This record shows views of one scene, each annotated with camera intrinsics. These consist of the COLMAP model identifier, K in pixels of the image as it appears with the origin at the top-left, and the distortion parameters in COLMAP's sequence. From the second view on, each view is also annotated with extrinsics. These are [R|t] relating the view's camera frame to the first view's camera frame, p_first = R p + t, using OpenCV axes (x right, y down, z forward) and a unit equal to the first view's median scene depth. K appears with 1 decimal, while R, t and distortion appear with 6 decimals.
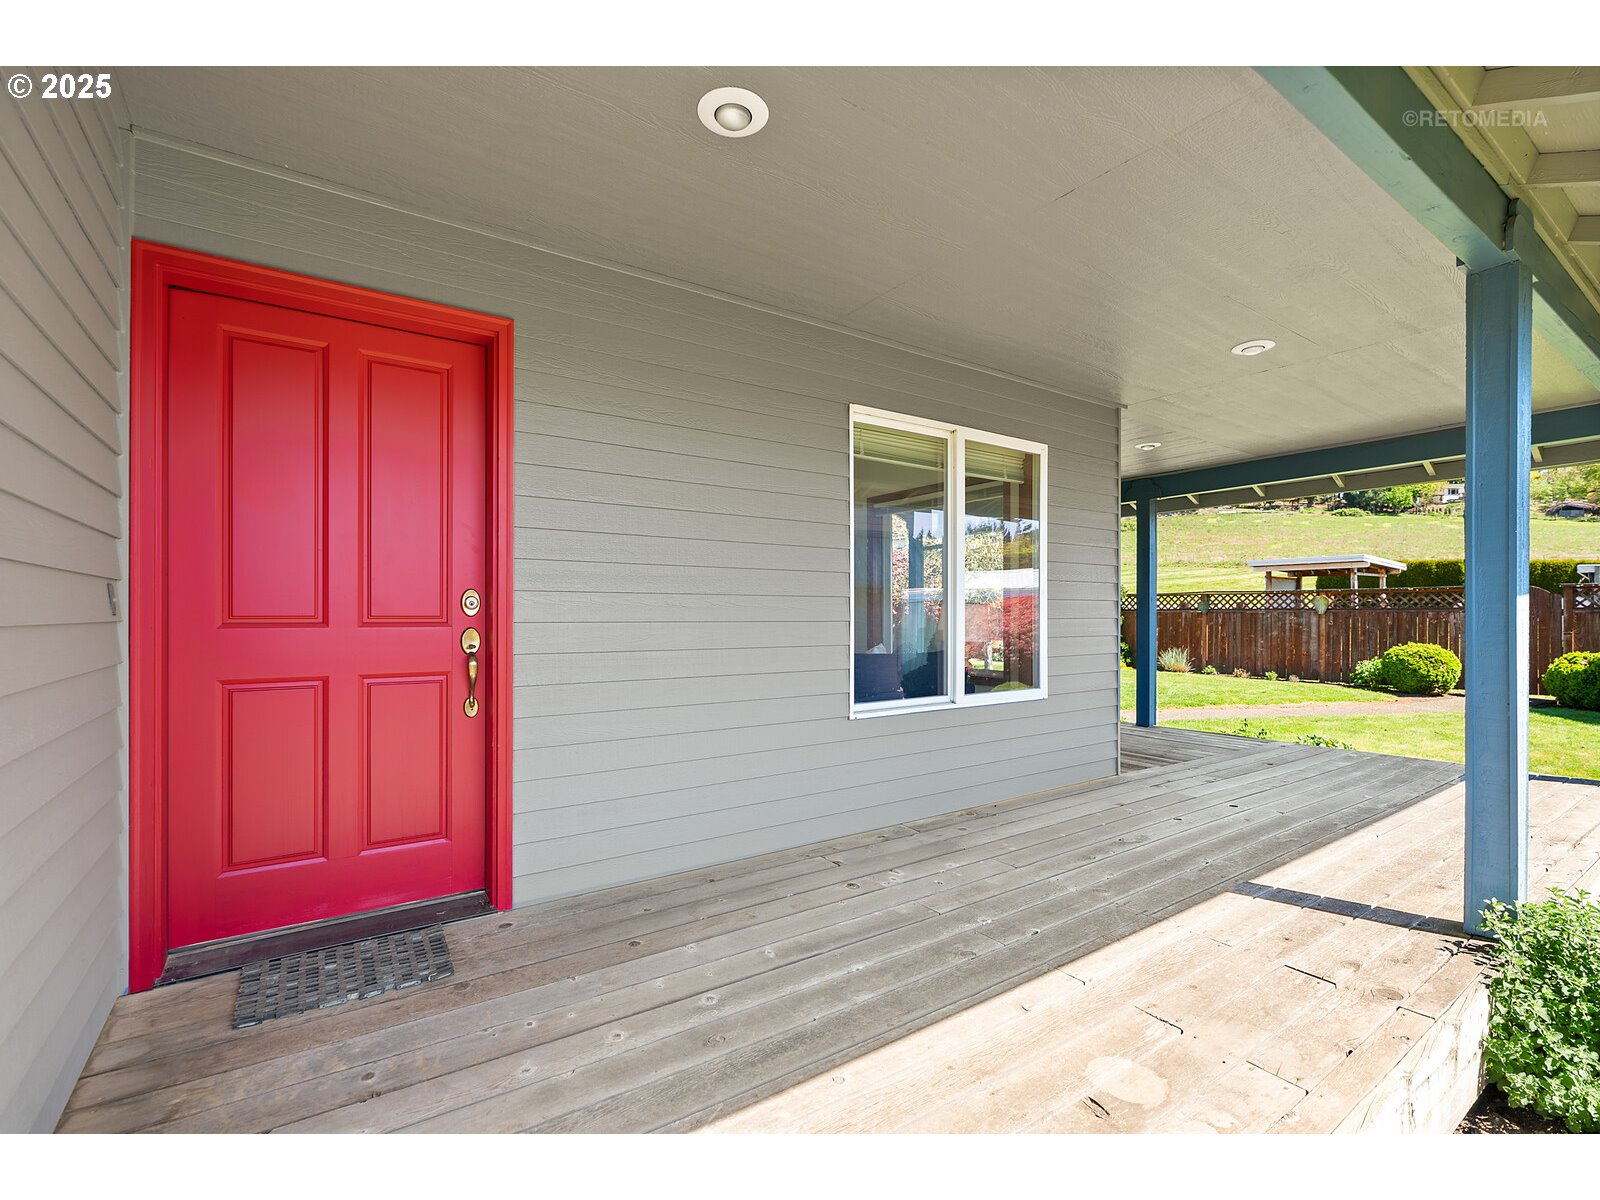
lens RADIAL K [[738.7, 0, 800.6], [0, 738.7, 608.9], [0, 0, 1]] dist [0.002061, 0.000824]
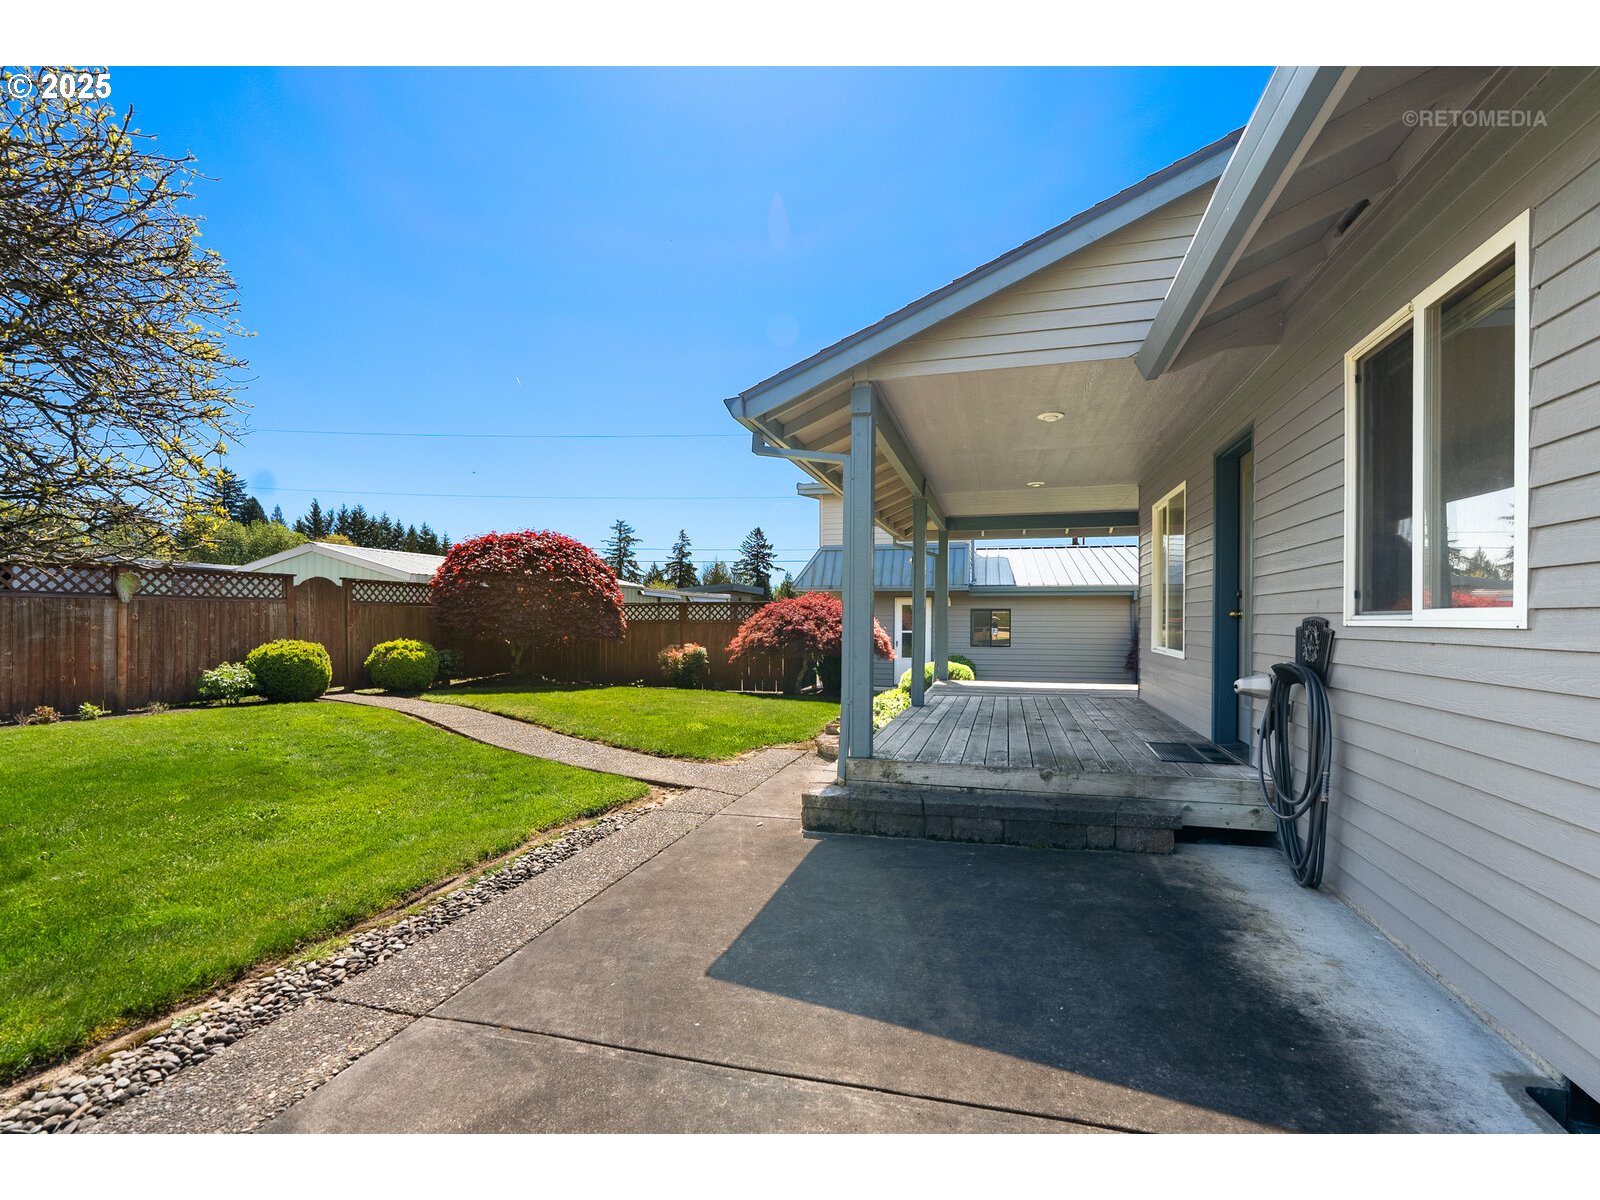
lens RADIAL K [[738.7, 0, 800.8], [0, 738.7, 611.7], [0, 0, 1]] dist [0.002061, 0.000824]
pose [[-0.640405, 0.003196, 0.768031, -0.153592], [-0.010570, 0.999860, -0.012975, 0.016300], [-0.767965, -0.016427, -0.640281, 0.952134]]
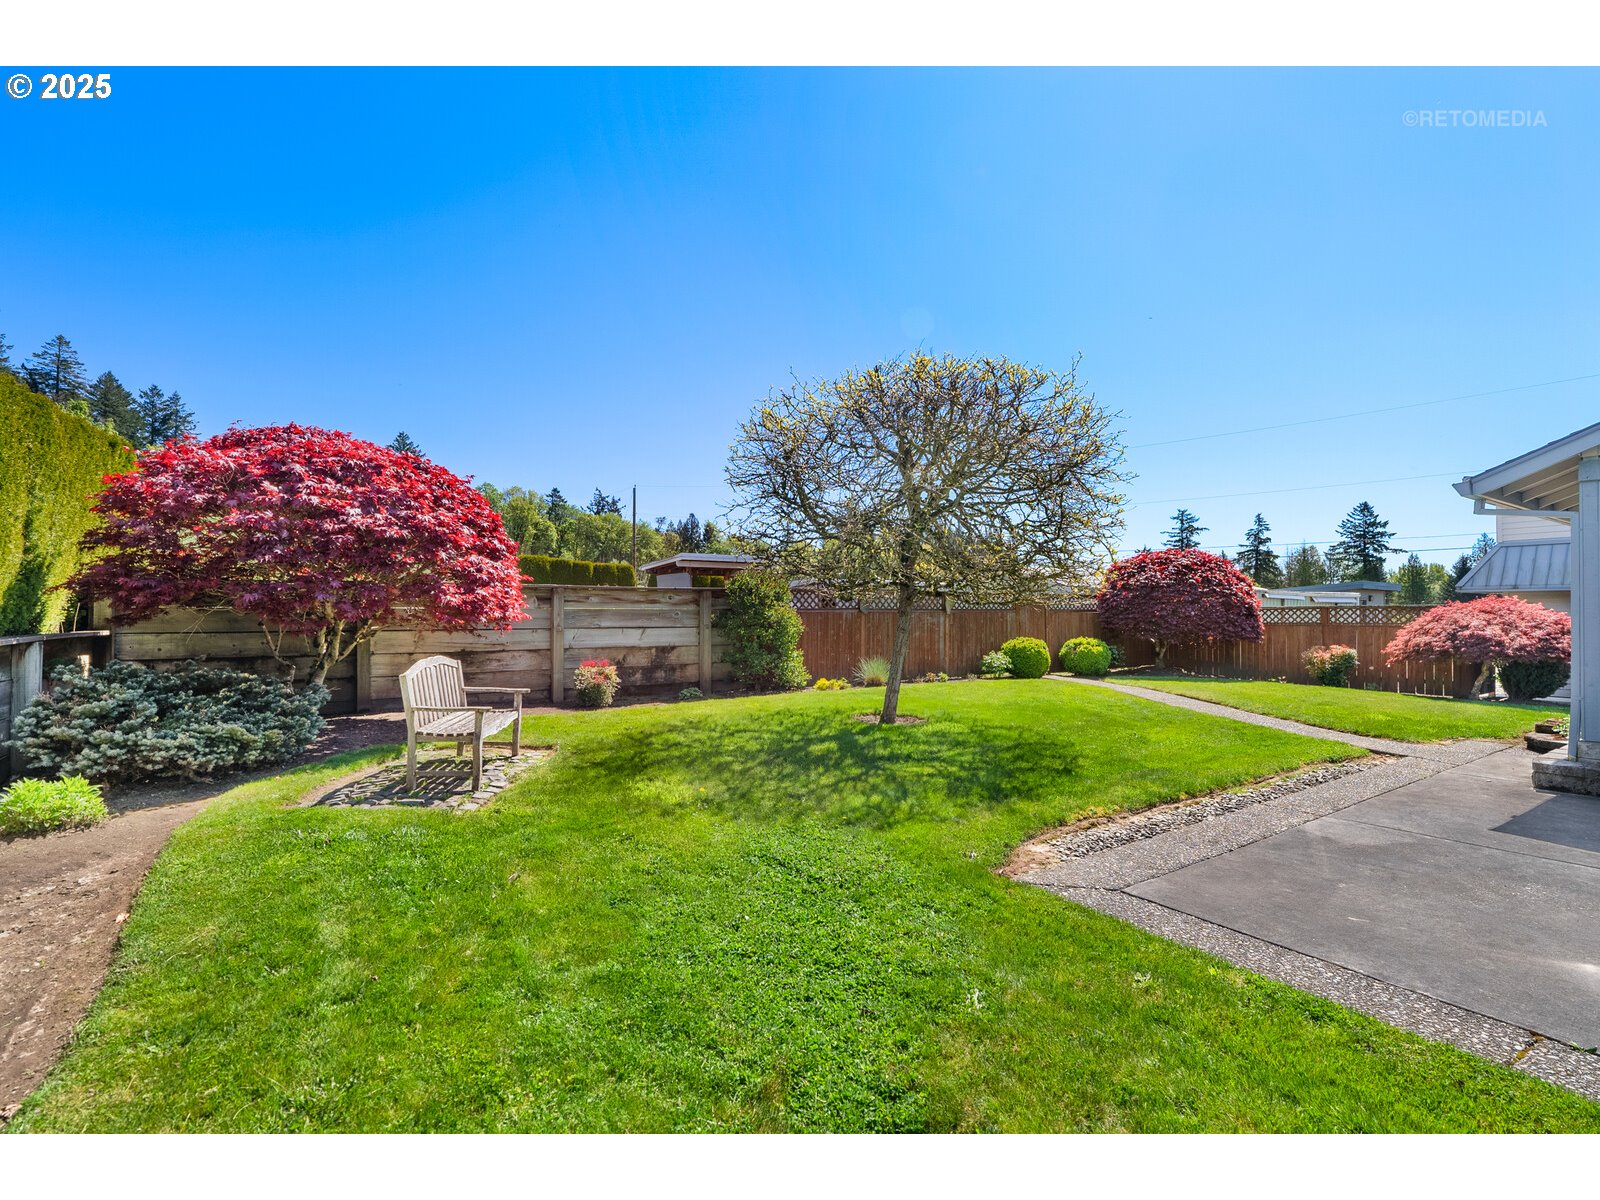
lens RADIAL K [[738.7, 0, 796.2], [0, 738.7, 600.6], [0, 0, 1]] dist [0.002061, 0.000824]
pose [[0.011694, 0.012670, 0.999851, -0.371812], [-0.006583, 0.999899, -0.012593, 0.001925], [-0.999910, -0.006435, 0.011777, 1.197724]]
